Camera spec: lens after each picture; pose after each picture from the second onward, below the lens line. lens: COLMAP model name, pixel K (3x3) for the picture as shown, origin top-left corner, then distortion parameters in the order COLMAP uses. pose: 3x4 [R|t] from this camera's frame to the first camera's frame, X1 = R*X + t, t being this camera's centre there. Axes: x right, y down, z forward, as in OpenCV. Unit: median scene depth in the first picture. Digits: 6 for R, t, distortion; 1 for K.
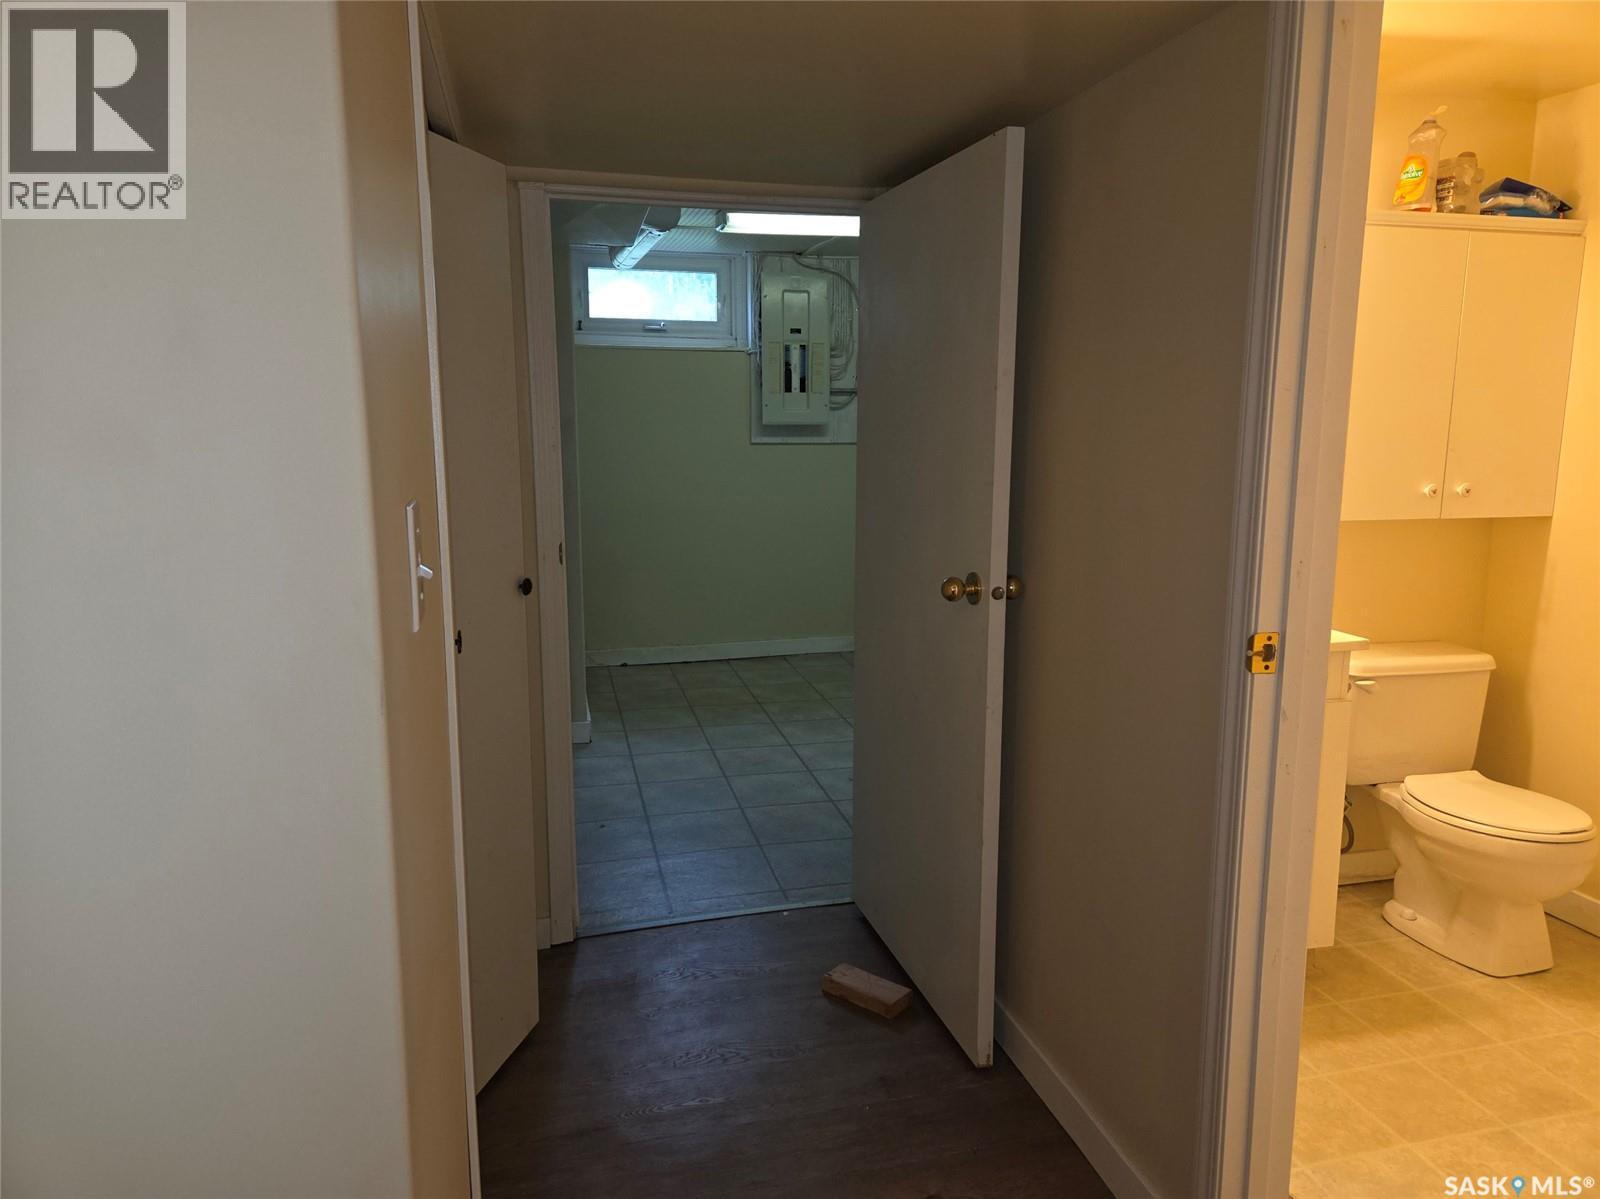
lens RADIAL K [[1092.3, 0, 793.7], [0, 1092.3, 579.9], [0, 0, 1]] dist [0.043152, -0.028755]
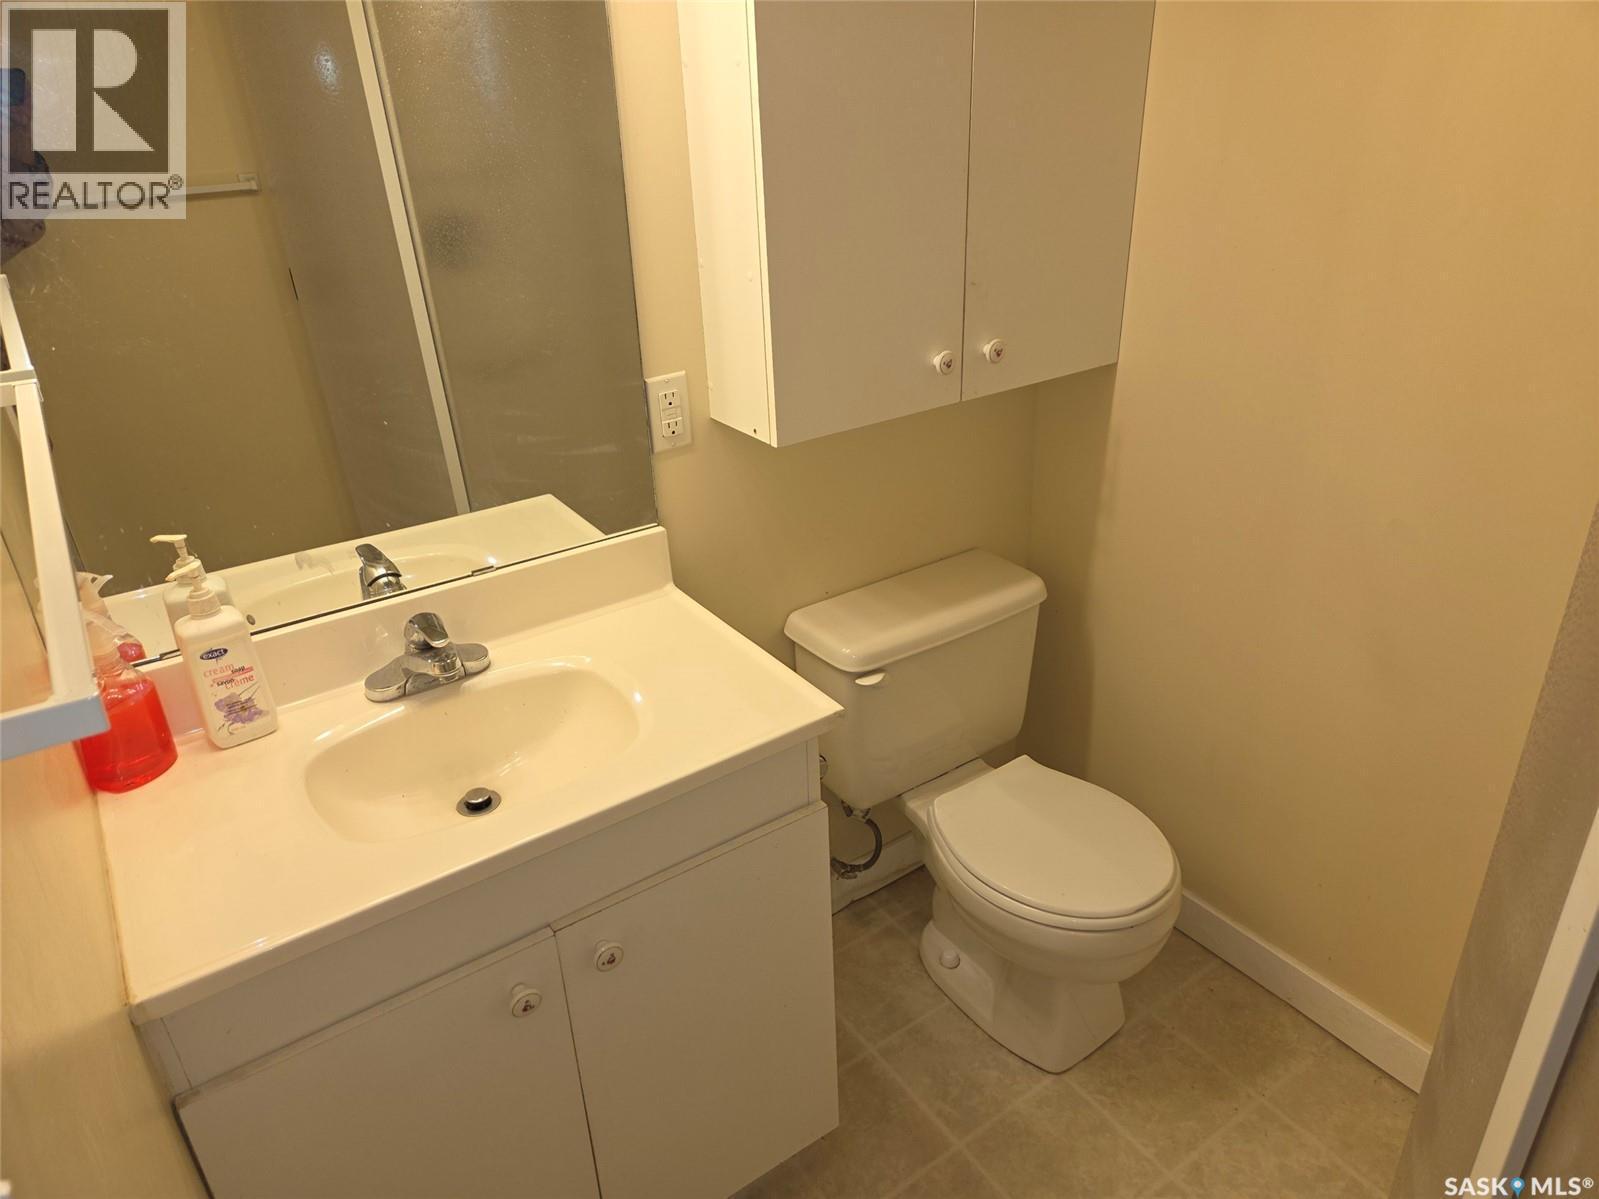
lens RADIAL K [[1091.6, 0, 809.4], [0, 1091.6, 587.3], [0, 0, 1]] dist [0.043152, -0.028755]
pose [[0.933959, -0.185036, 0.305748, 0.311158], [0.090653, 0.950207, 0.298141, -0.146920], [-0.345690, -0.250735, 0.904229, 0.470535]]
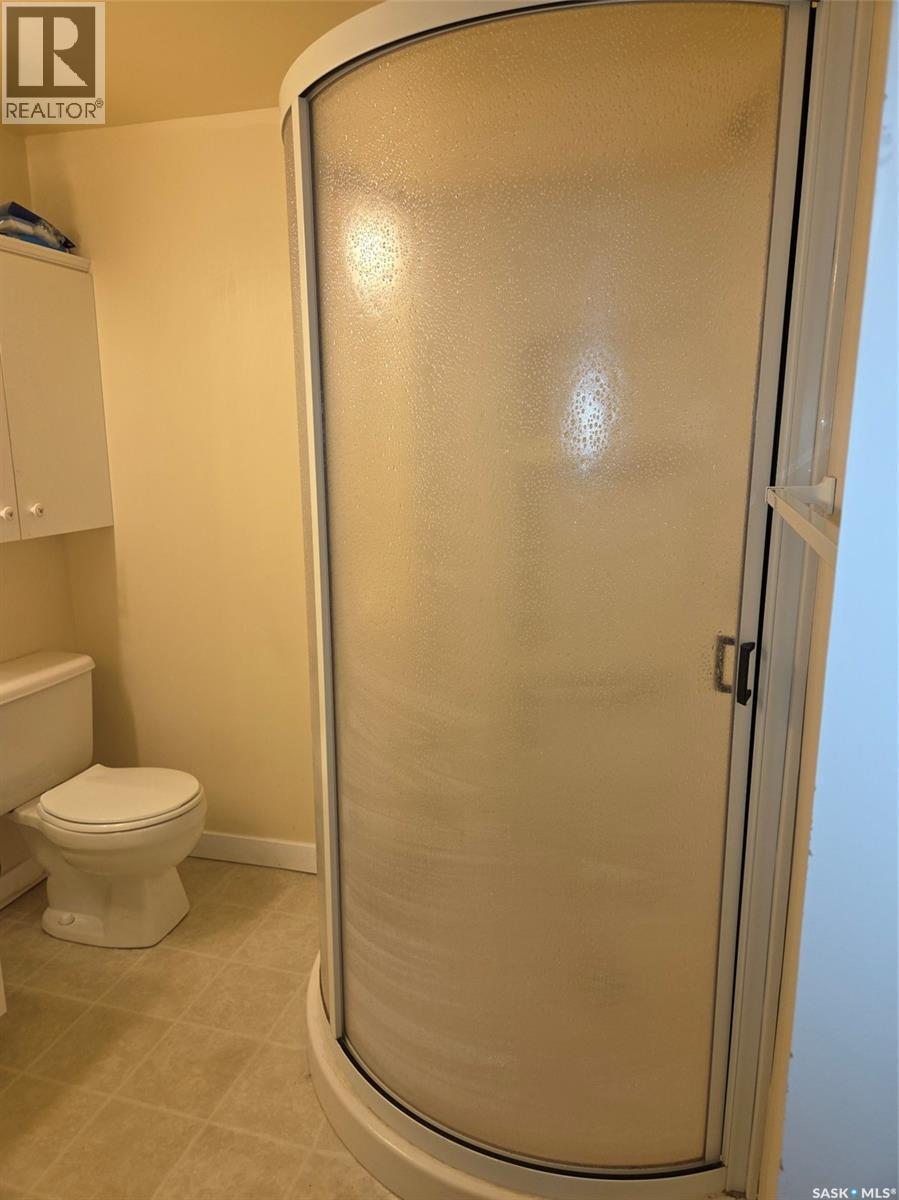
lens RADIAL K [[819.2, 0, 452.8], [0, 819.2, 595.5], [0, 0, 1]] dist [0.043152, -0.028755]
pose [[0.508558, -0.176065, 0.842835, 0.140351], [0.137644, 0.982906, 0.122272, -0.044321], [-0.849955, 0.053829, 0.524098, 0.273345]]
